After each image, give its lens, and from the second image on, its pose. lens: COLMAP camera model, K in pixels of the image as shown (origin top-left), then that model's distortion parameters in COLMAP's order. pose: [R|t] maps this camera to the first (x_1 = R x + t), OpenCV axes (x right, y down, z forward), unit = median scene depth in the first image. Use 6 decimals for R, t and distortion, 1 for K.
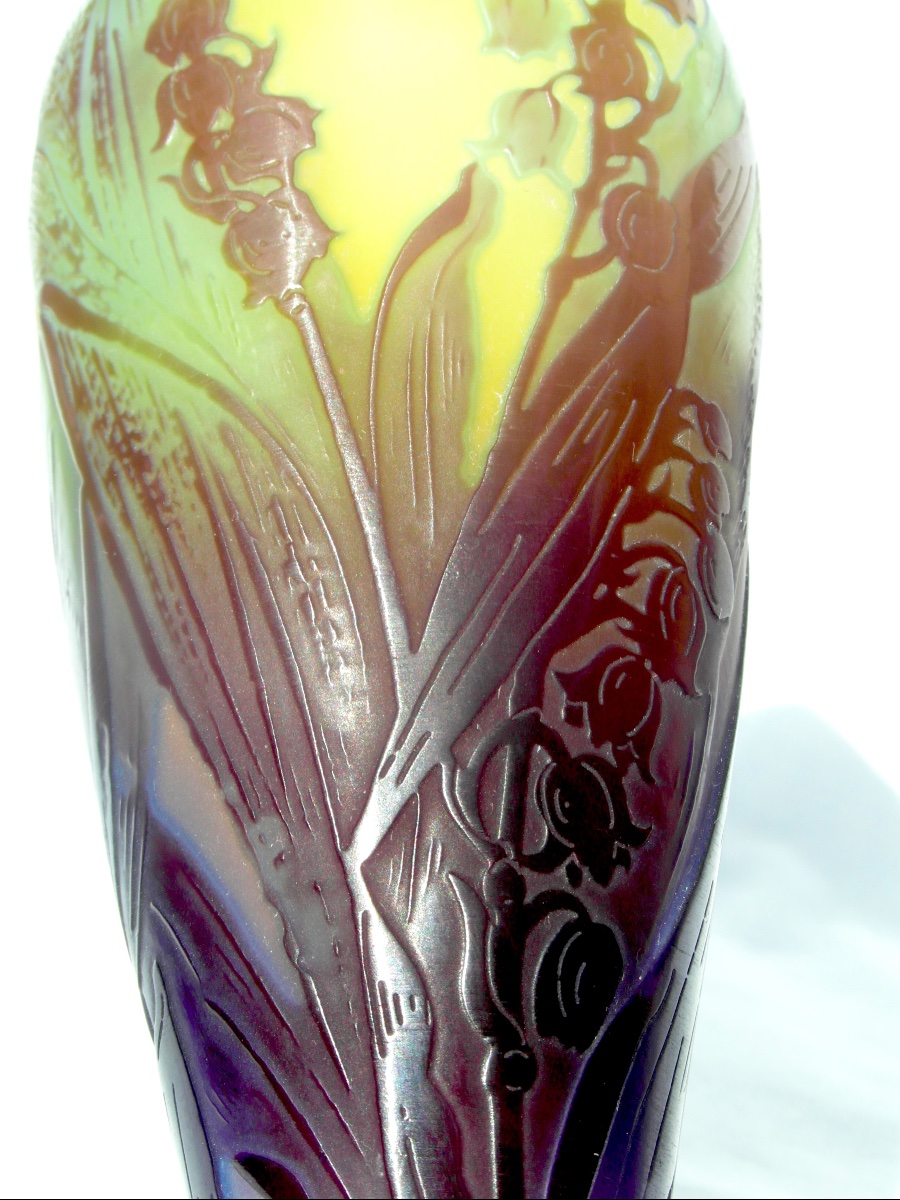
lens RADIAL K [[1848.6, 0, 450.0], [0, 1848.6, 600.0], [0, 0, 1]] dist [-0.252037, 0.082951]
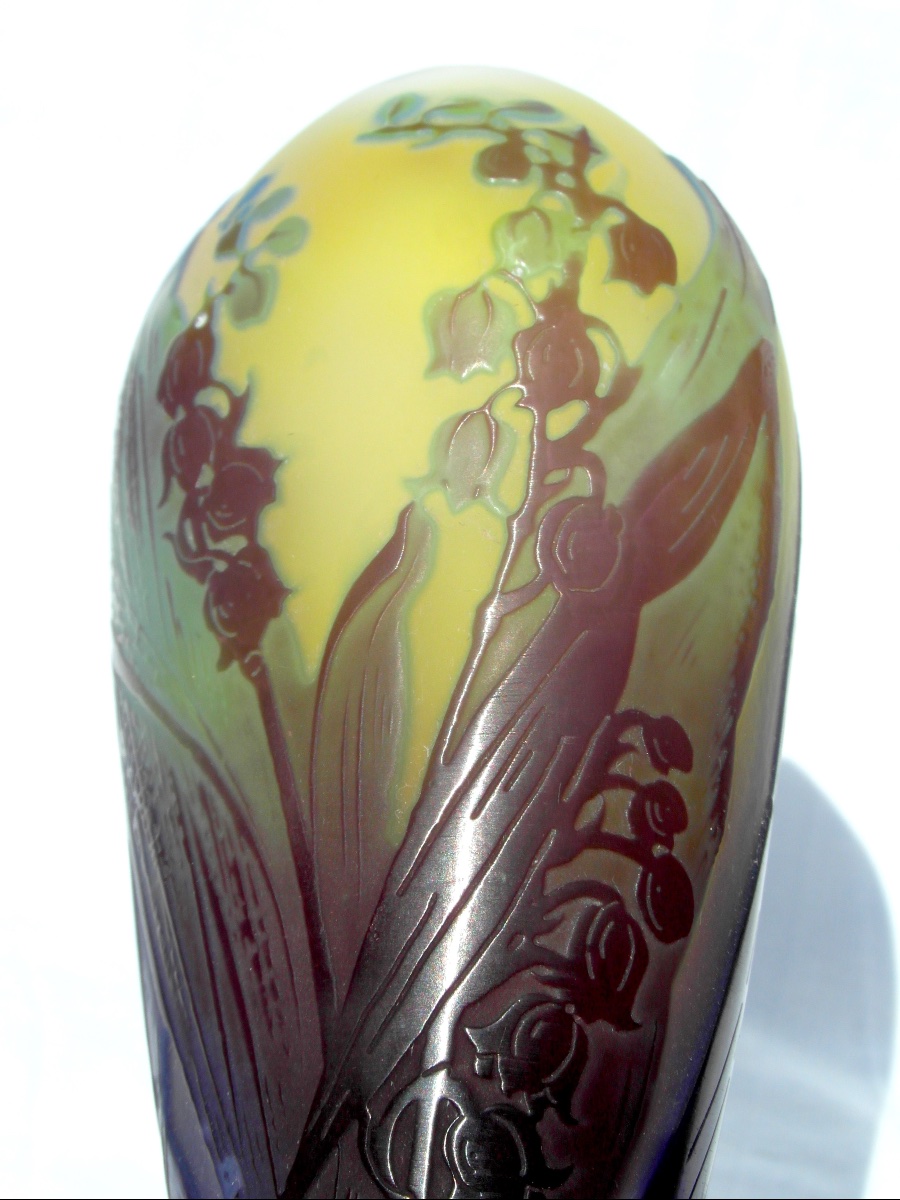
lens RADIAL K [[1848.6, 0, 450.0], [0, 1848.6, 600.0], [0, 0, 1]] dist [-0.252037, 0.082951]
pose [[0.929725, -0.089746, -0.357152, 0.400052], [0.103607, 0.994421, 0.019824, -0.204317], [0.353380, -0.055434, 0.933836, 0.034339]]
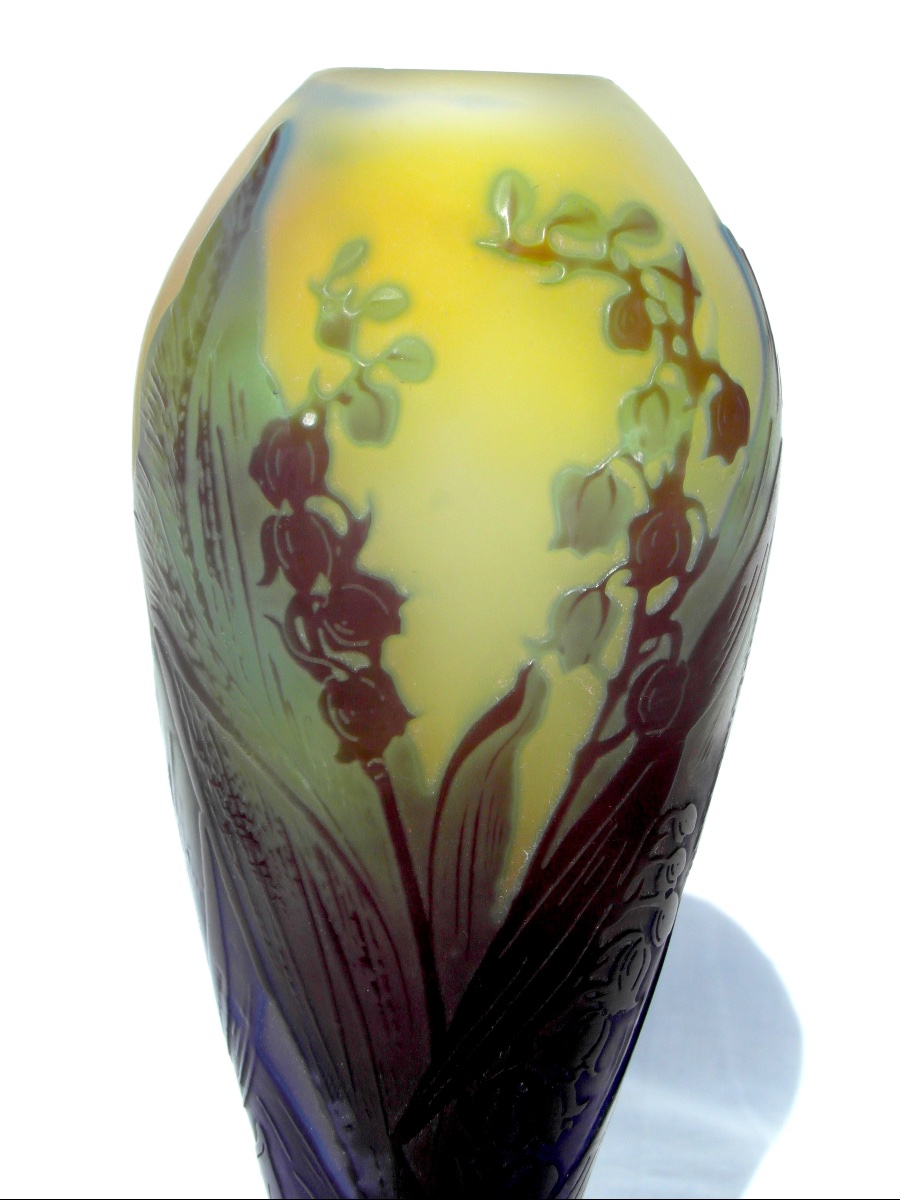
lens RADIAL K [[1848.6, 0, 450.0], [0, 1848.6, 600.0], [0, 0, 1]] dist [-0.252037, 0.082951]
pose [[0.994963, 0.072282, 0.069460, -0.128481], [-0.099885, 0.773629, 0.625717, -1.035772], [-0.008508, -0.629503, 0.776952, 0.073857]]
